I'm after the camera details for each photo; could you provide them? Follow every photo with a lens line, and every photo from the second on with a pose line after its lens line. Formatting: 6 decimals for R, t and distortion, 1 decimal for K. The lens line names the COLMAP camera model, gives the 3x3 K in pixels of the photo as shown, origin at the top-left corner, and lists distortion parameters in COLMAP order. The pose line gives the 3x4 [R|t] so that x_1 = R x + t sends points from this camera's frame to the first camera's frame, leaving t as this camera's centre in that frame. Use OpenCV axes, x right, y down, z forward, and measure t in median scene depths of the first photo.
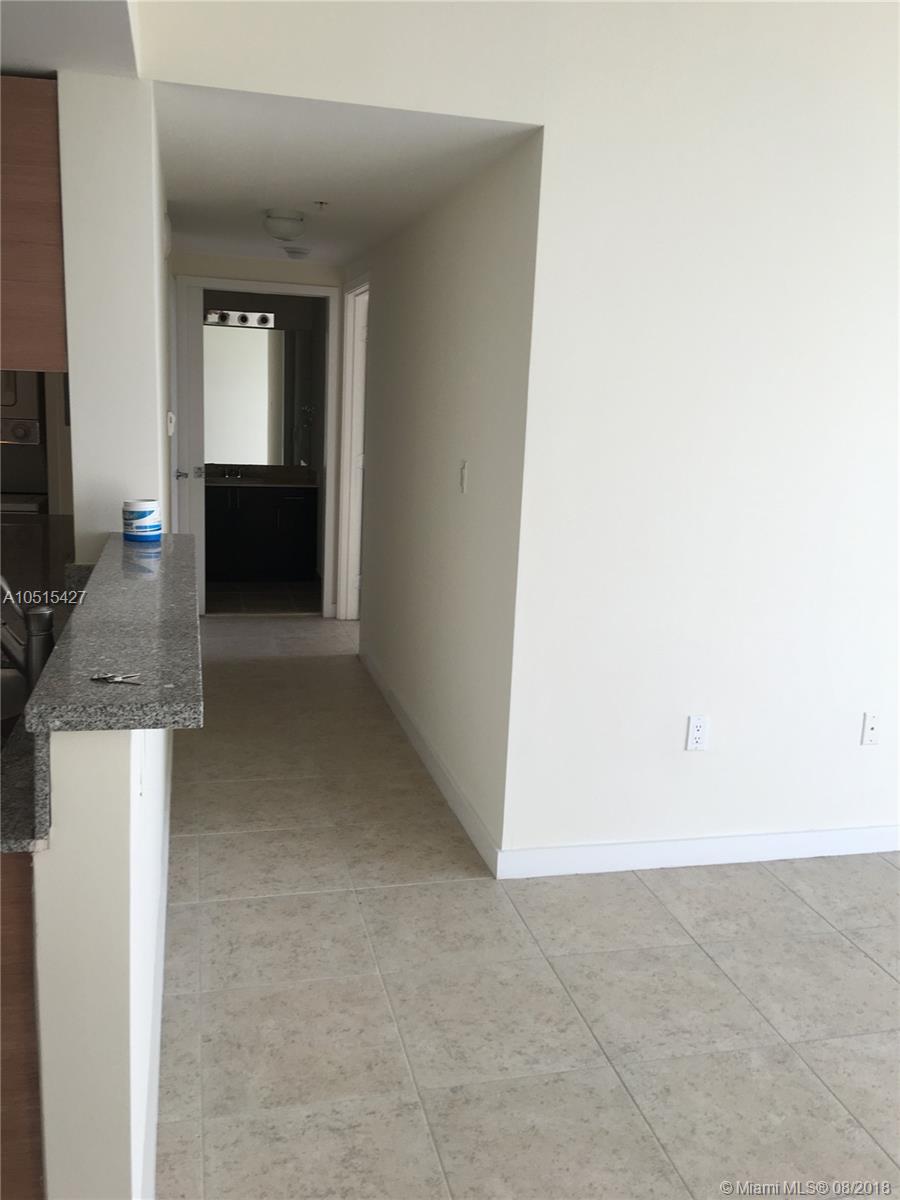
lens RADIAL K [[1000.7, 0, 450.0], [0, 1000.7, 600.0], [0, 0, 1]] dist [0.116282, -0.228504]
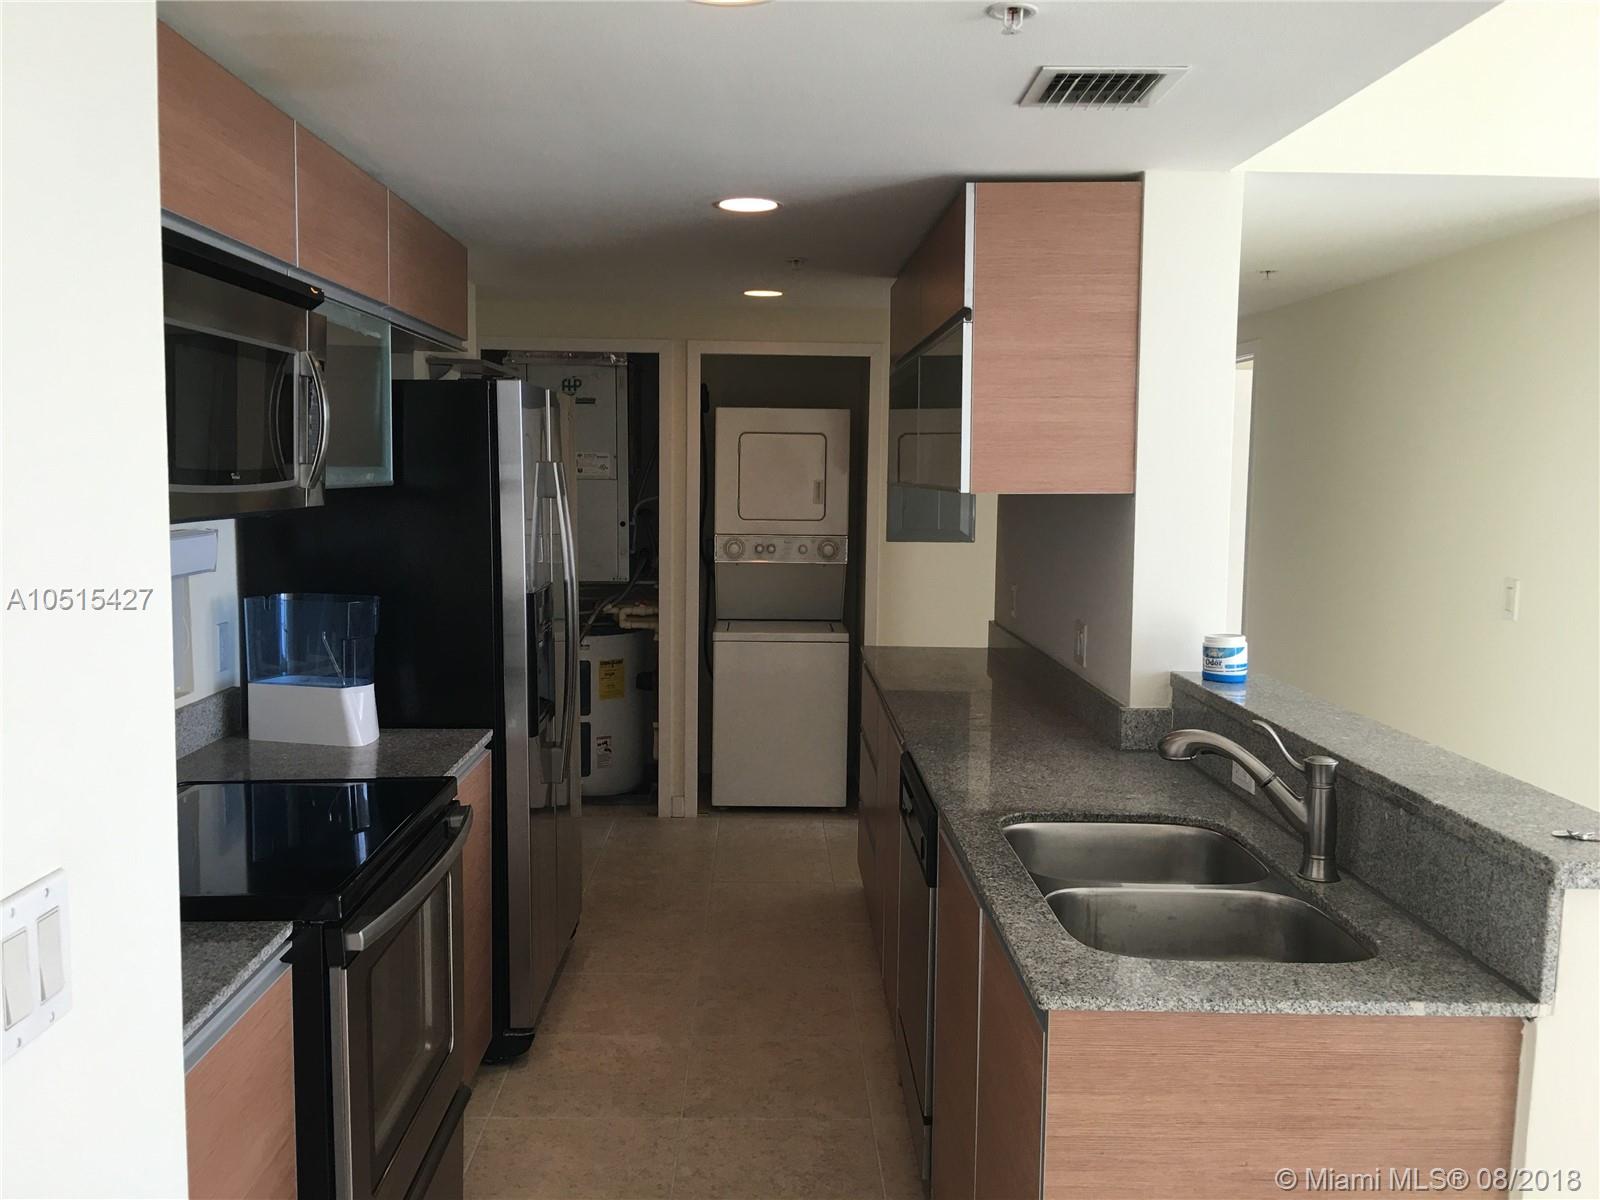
lens RADIAL K [[1334.2, 0, 800.0], [0, 1334.2, 600.0], [0, 0, 1]] dist [0.116282, -0.228504]
pose [[0.974016, -0.007837, -0.226342, -0.418122], [-0.017491, 0.993813, -0.109677, 0.005331], [0.225802, 0.110786, 0.967853, -0.222667]]
